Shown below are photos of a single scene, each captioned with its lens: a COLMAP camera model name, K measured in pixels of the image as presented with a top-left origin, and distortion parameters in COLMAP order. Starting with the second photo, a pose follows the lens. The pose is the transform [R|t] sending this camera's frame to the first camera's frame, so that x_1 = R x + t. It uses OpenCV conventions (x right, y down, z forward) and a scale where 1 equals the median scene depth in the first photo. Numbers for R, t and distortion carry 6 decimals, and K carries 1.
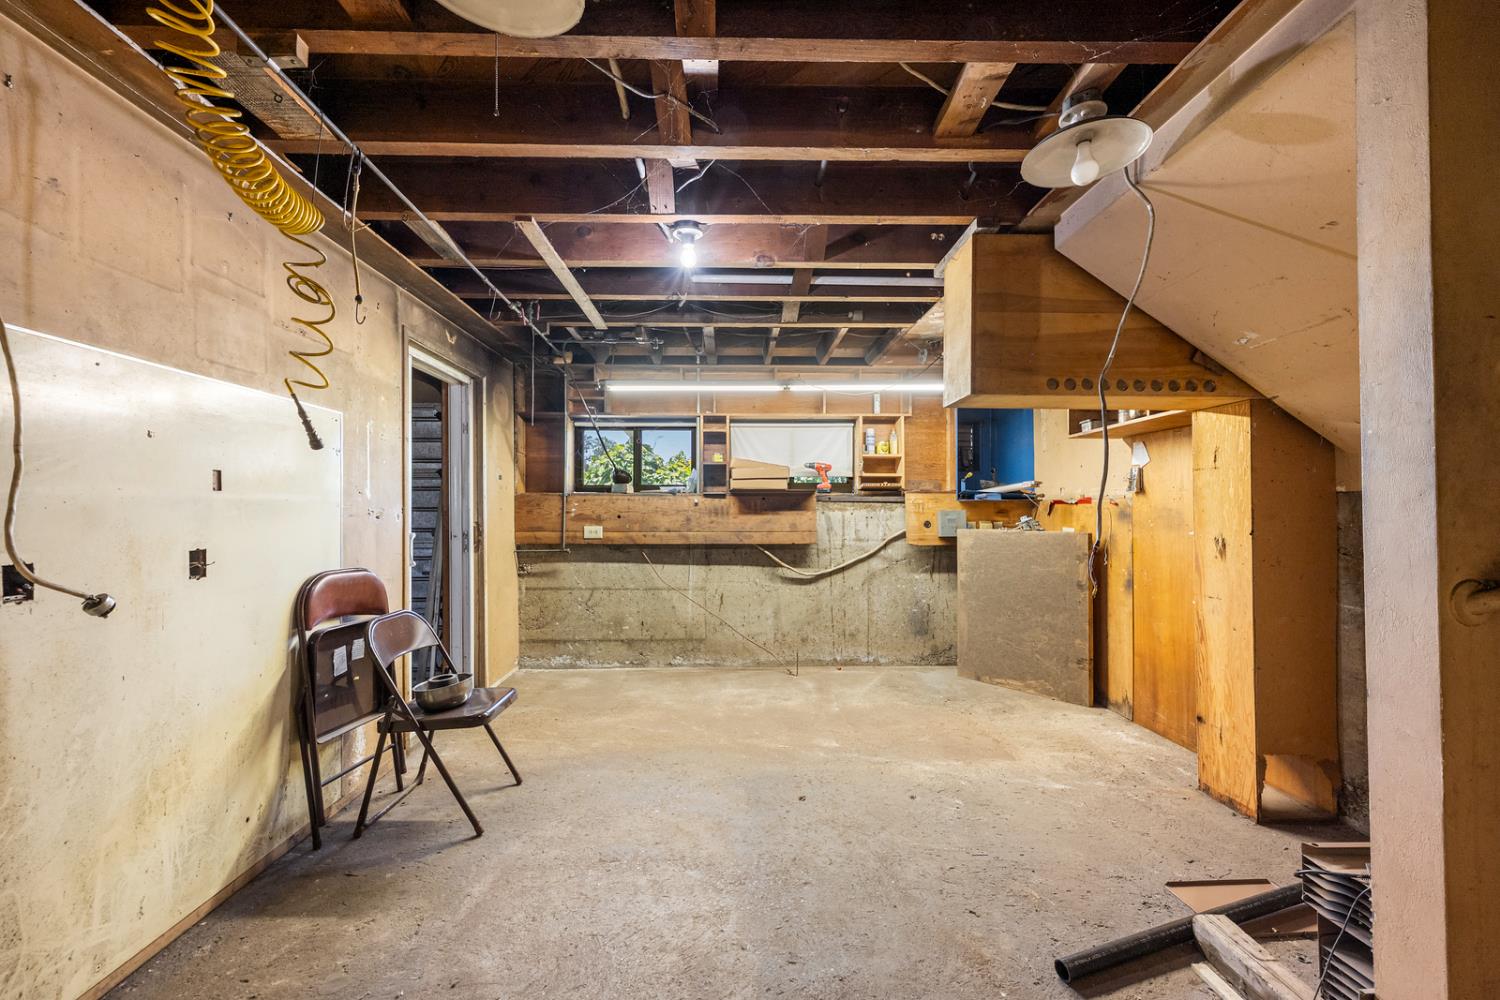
lens RADIAL K [[570.1, 0, 753.3], [0, 570.1, 495.3], [0, 0, 1]] dist [-0.011410, 0.003869]
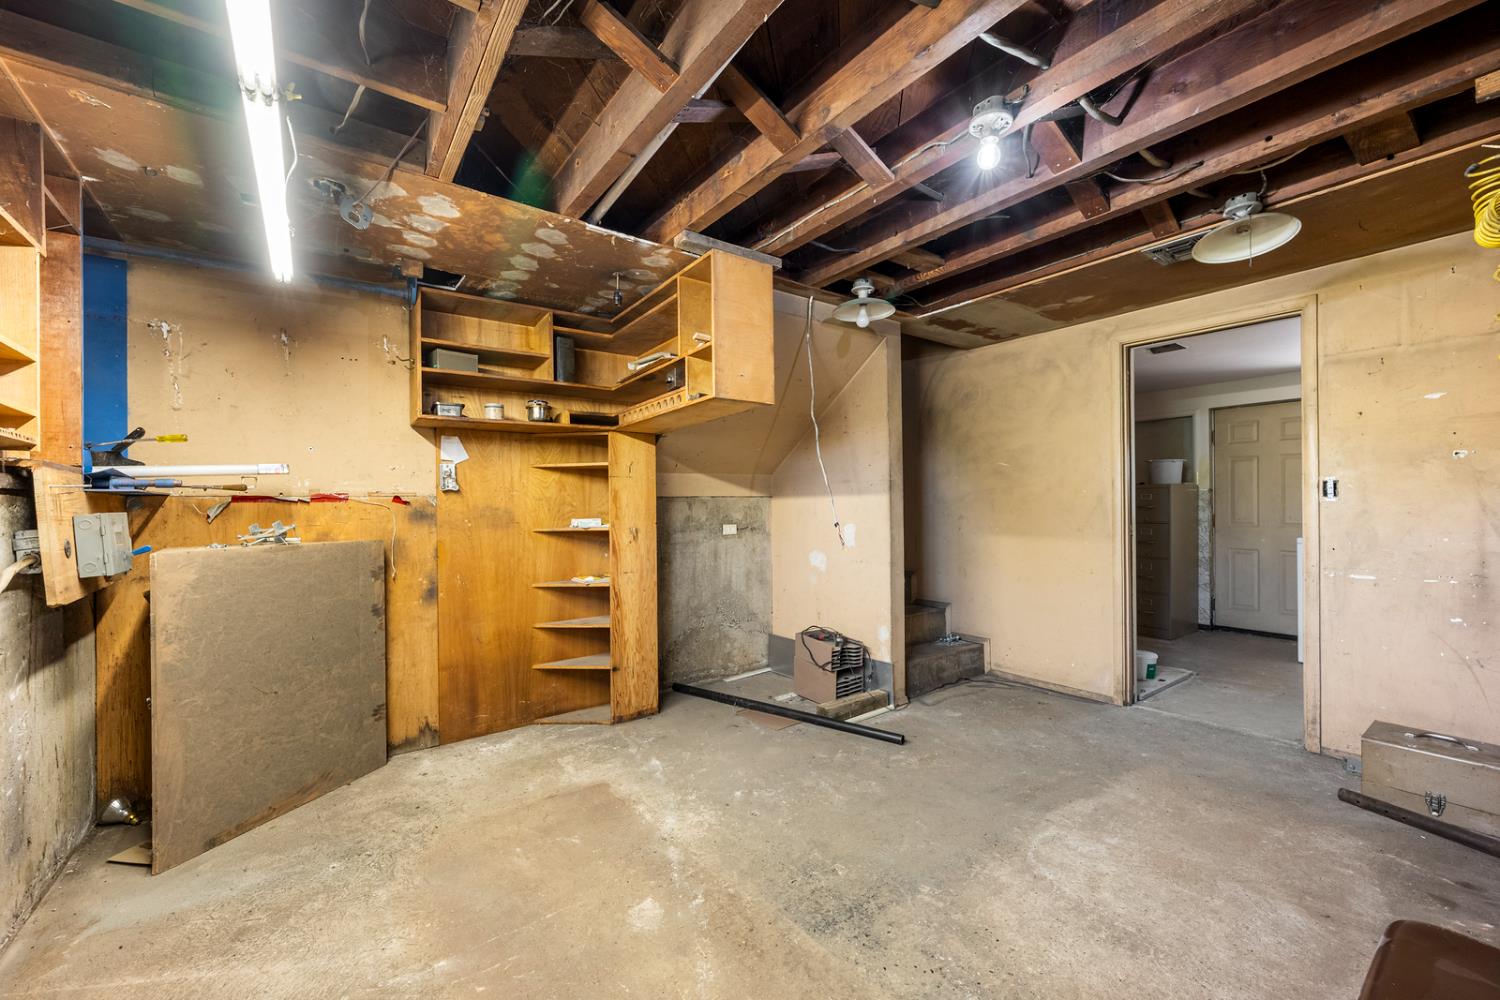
lens RADIAL K [[570.1, 0, 753.3], [0, 570.1, 495.3], [0, 0, 1]] dist [-0.011410, 0.003869]
pose [[-0.542180, 0.027893, 0.839799, -0.390089], [-0.009058, 0.999197, -0.039034, 0.035883], [-0.840214, -0.028770, -0.541492, 1.152066]]
